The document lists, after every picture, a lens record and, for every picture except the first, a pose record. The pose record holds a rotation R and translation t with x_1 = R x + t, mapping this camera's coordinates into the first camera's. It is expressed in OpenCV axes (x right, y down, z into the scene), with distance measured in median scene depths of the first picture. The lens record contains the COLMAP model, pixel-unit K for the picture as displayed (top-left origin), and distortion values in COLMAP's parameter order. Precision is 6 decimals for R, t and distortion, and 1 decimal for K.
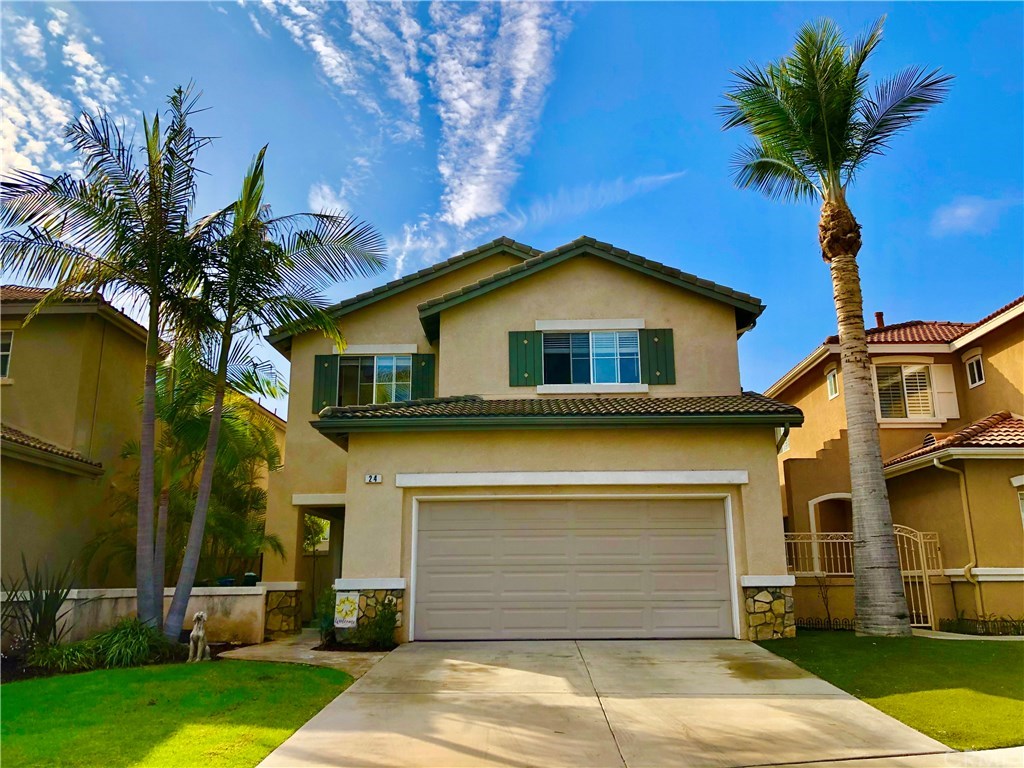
lens RADIAL K [[837.9, 0, 511.9], [0, 837.9, 380.6], [0, 0, 1]] dist [0.054567, -0.082061]
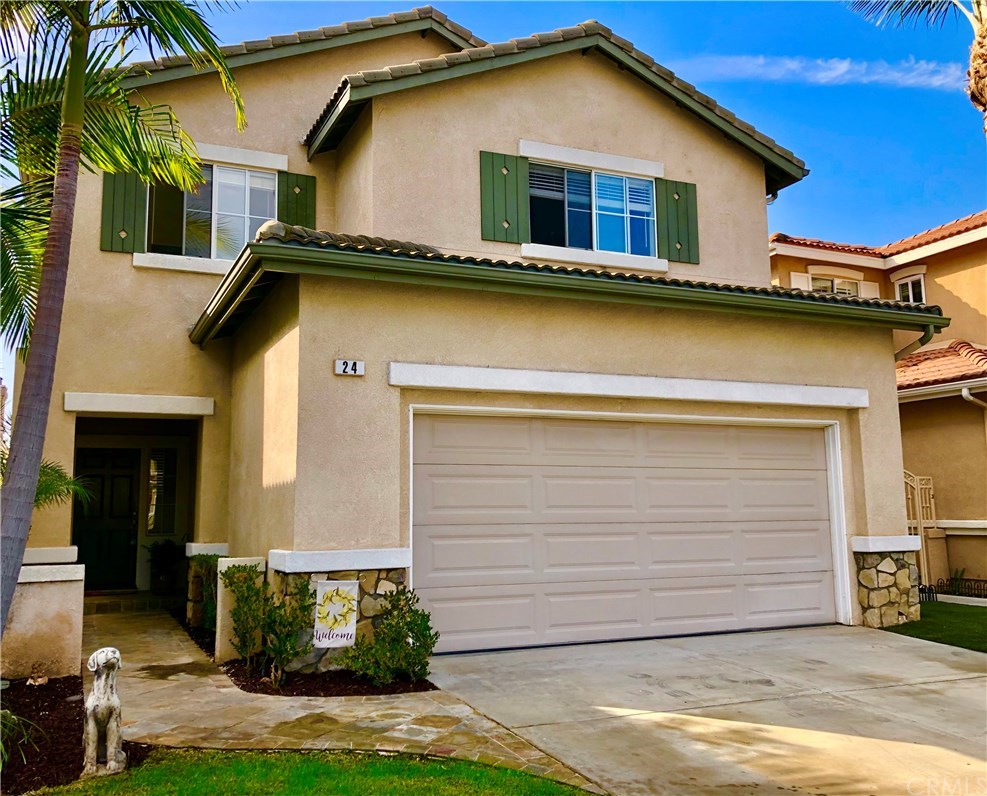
lens RADIAL K [[909.9, 0, 491.0], [0, 909.9, 397.8], [0, 0, 1]] dist [0.038637, 0.000000]
pose [[0.910491, 0.050432, 0.410441, -0.273414], [-0.094475, 0.991654, 0.087729, 0.065187], [-0.402592, -0.118653, 0.907657, 0.369460]]
